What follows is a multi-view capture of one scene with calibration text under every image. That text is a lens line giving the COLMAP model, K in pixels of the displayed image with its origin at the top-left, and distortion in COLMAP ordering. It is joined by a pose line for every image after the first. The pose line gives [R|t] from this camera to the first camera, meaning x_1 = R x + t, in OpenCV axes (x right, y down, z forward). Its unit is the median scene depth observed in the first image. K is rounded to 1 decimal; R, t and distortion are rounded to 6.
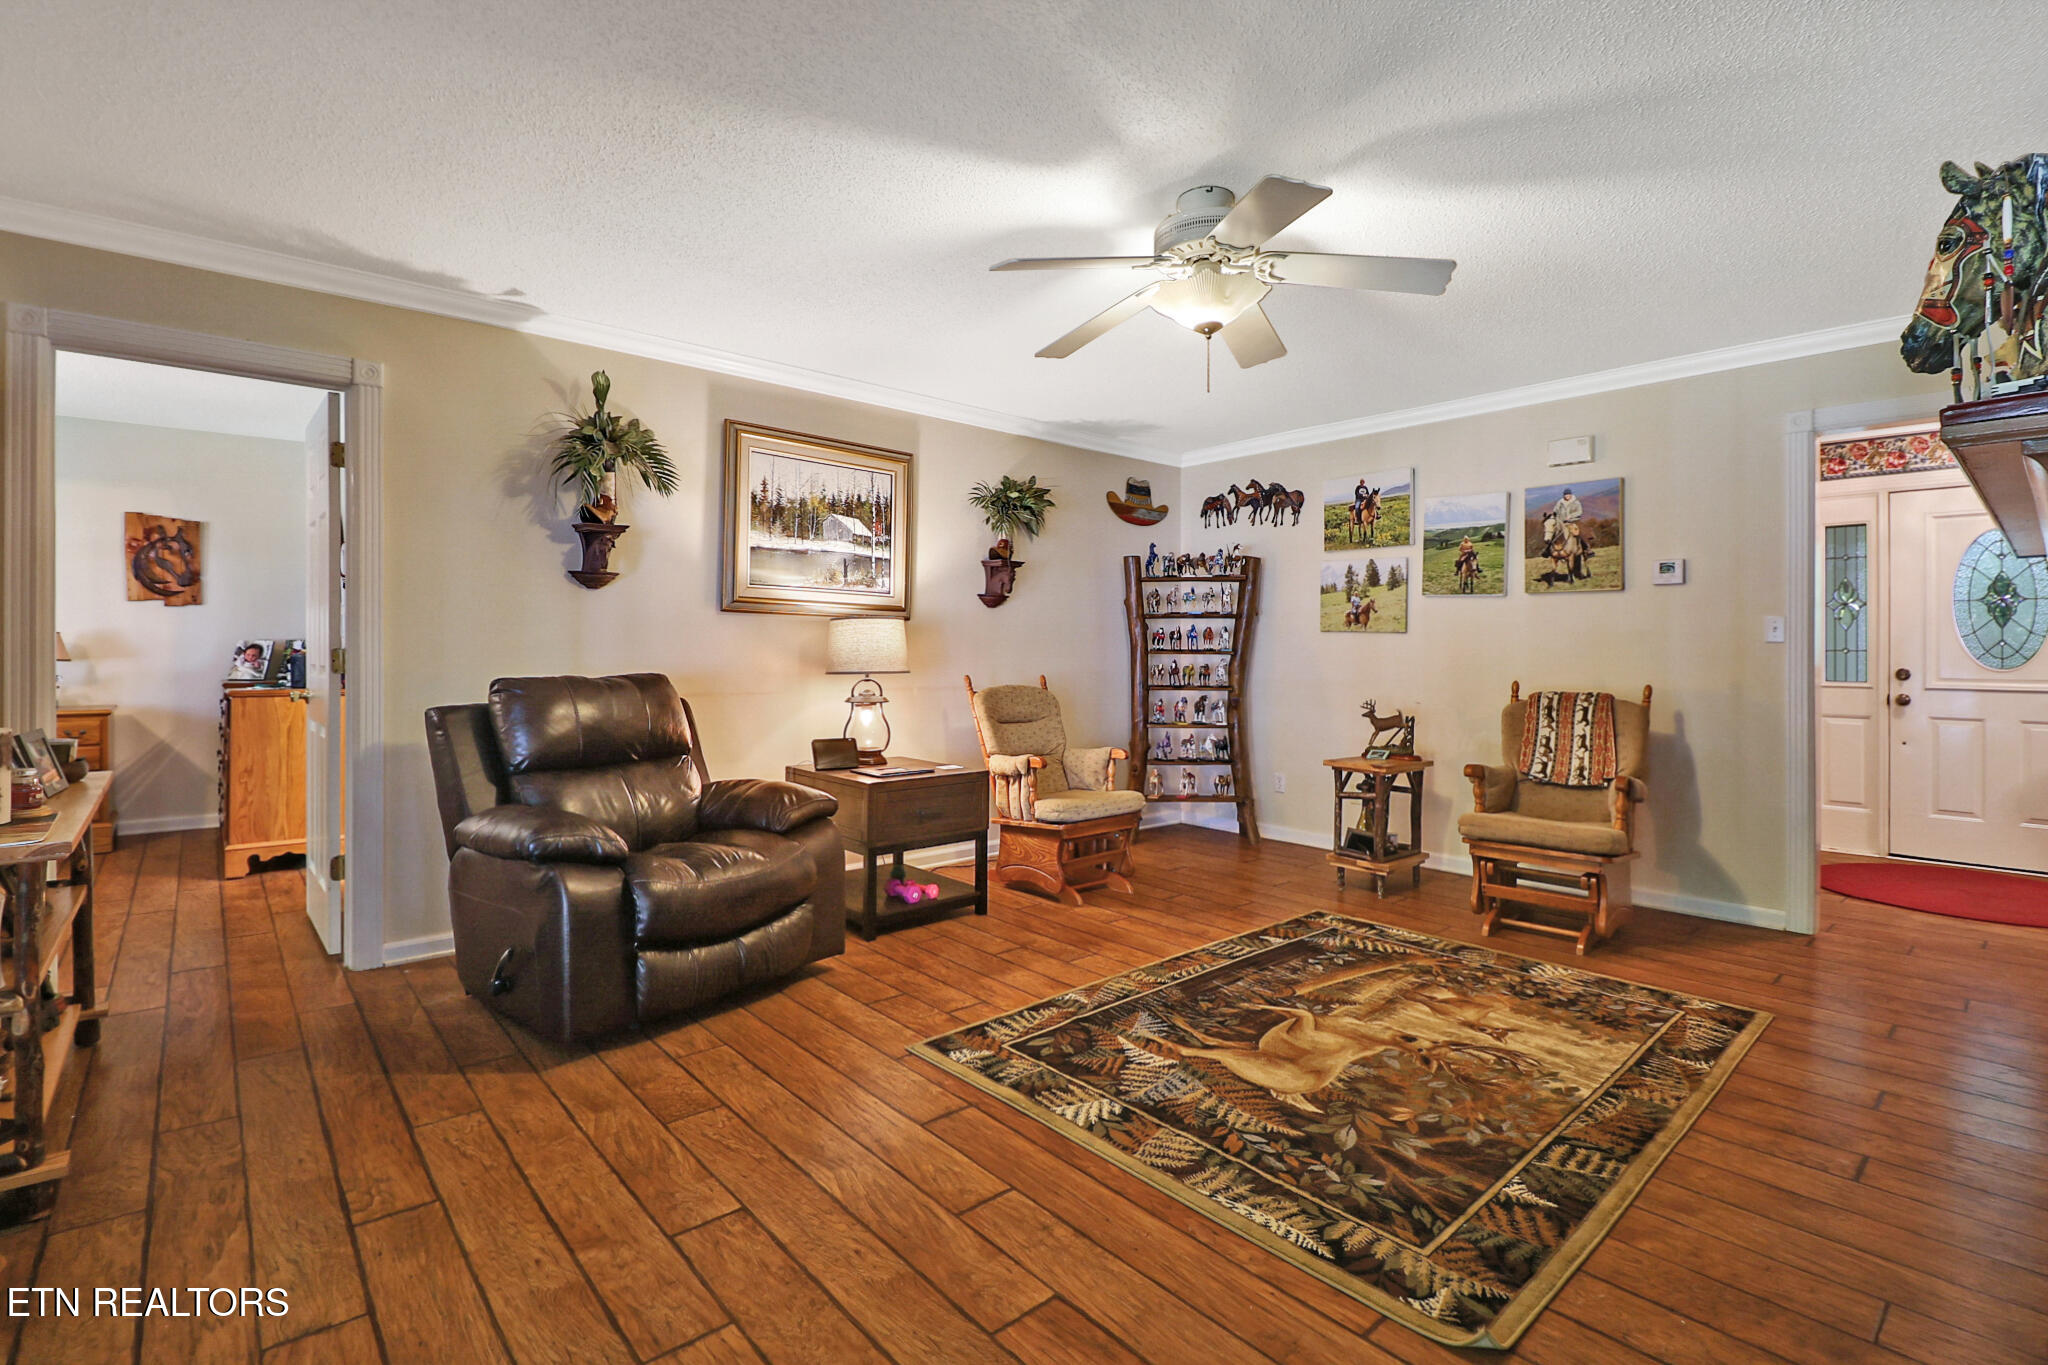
lens RADIAL K [[942.9, 0, 1023.4], [0, 942.9, 666.2], [0, 0, 1]] dist [0.000249, -0.004257]
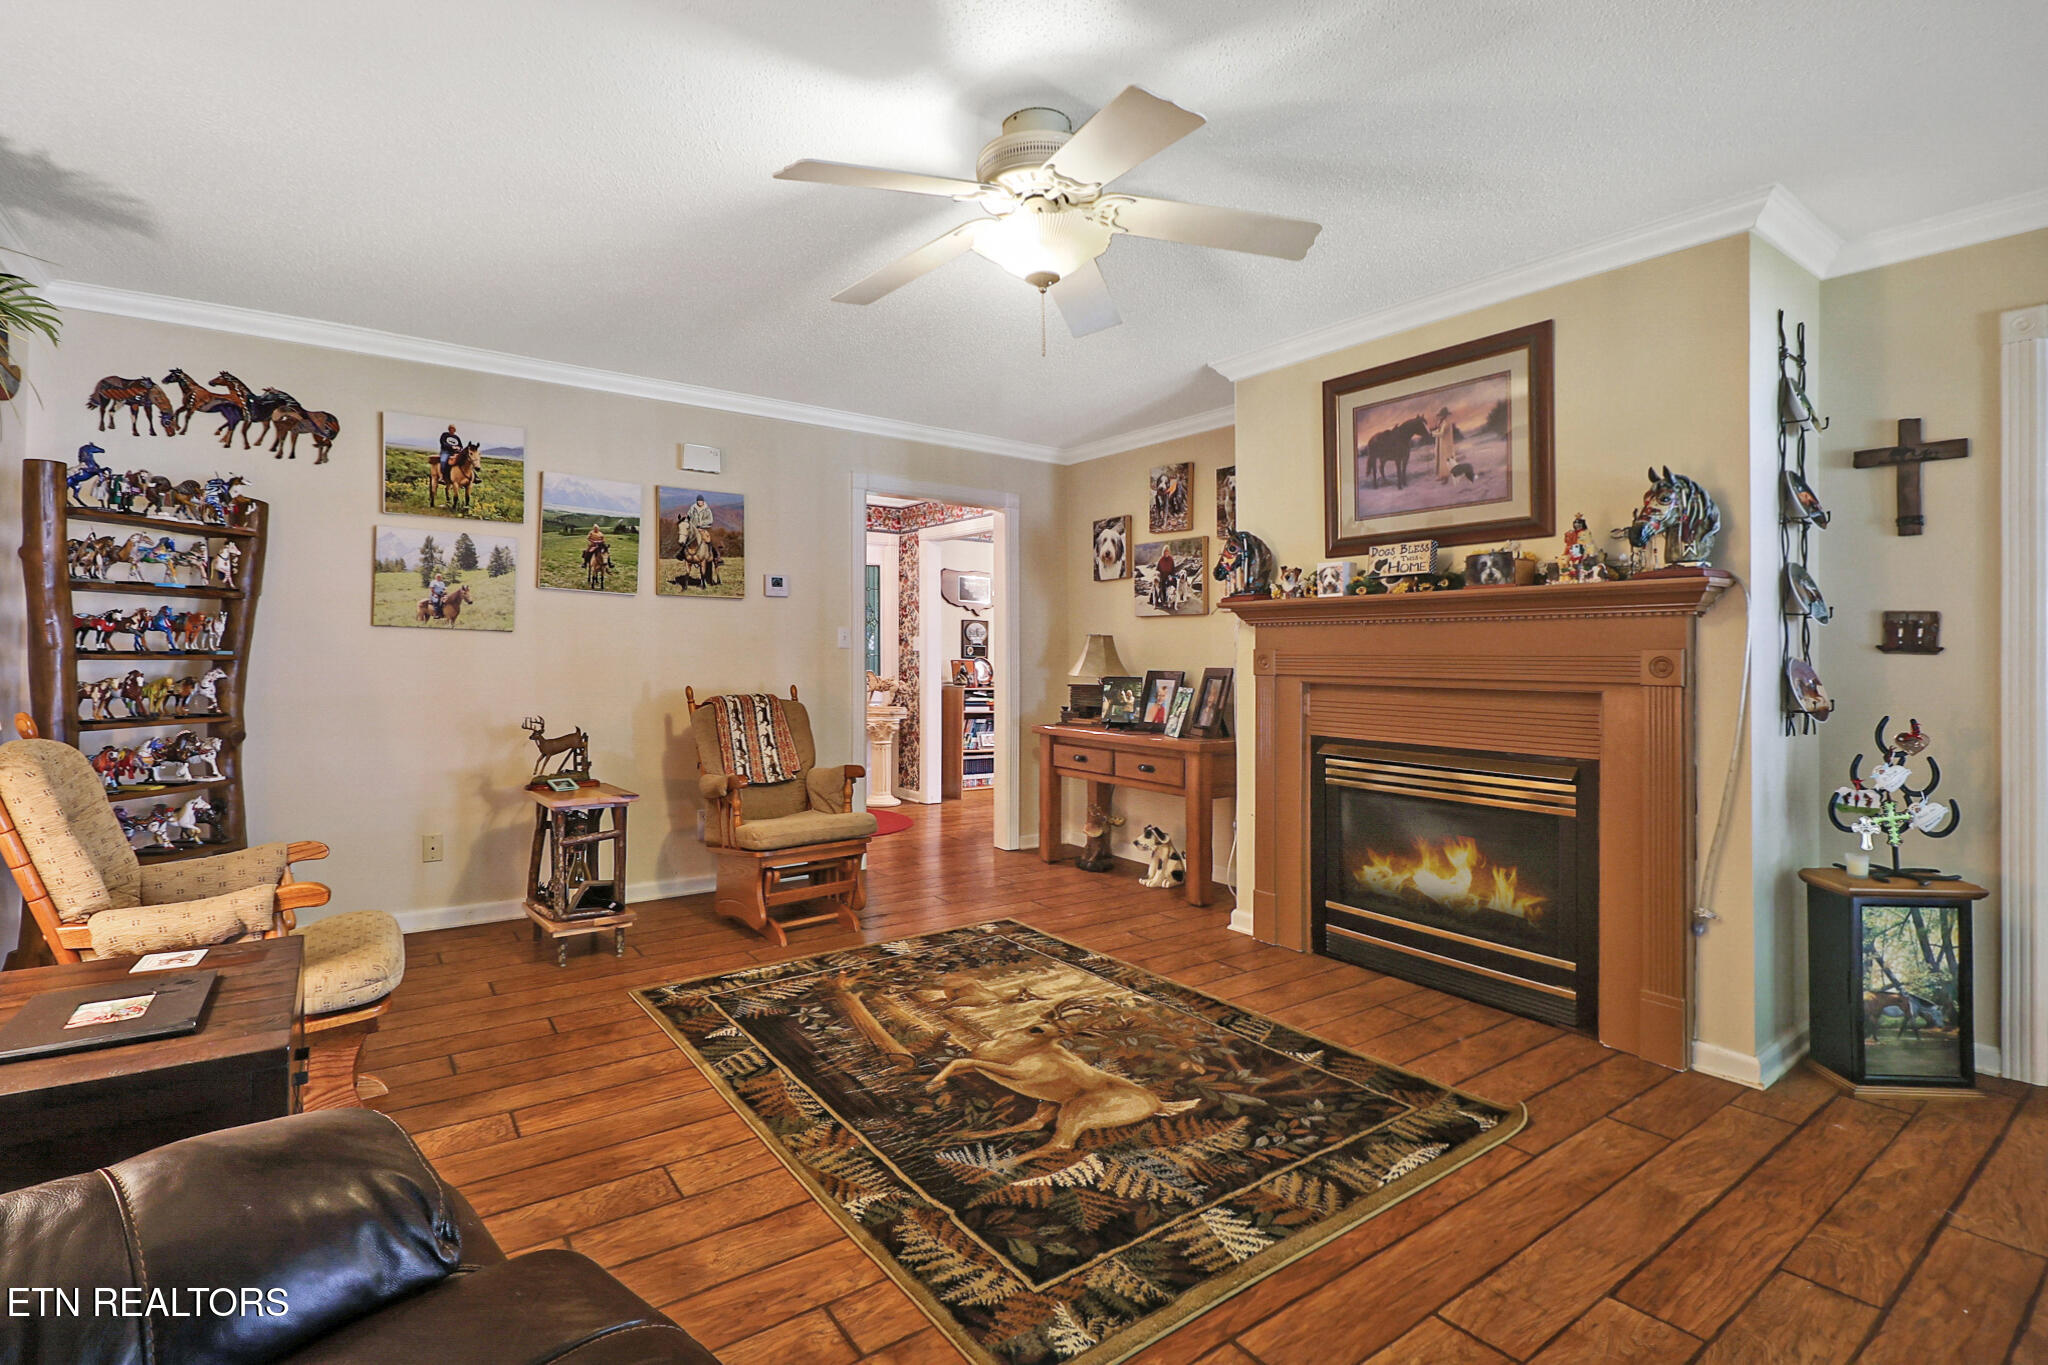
lens RADIAL K [[942.9, 0, 980.3], [0, 942.9, 650.3], [0, 0, 1]] dist [0.000249, -0.004257]
pose [[0.114068, 0.001174, 0.993472, -0.541861], [0.009736, 0.999950, -0.002300, -0.021155], [-0.993425, 0.009935, 0.114051, 0.796555]]
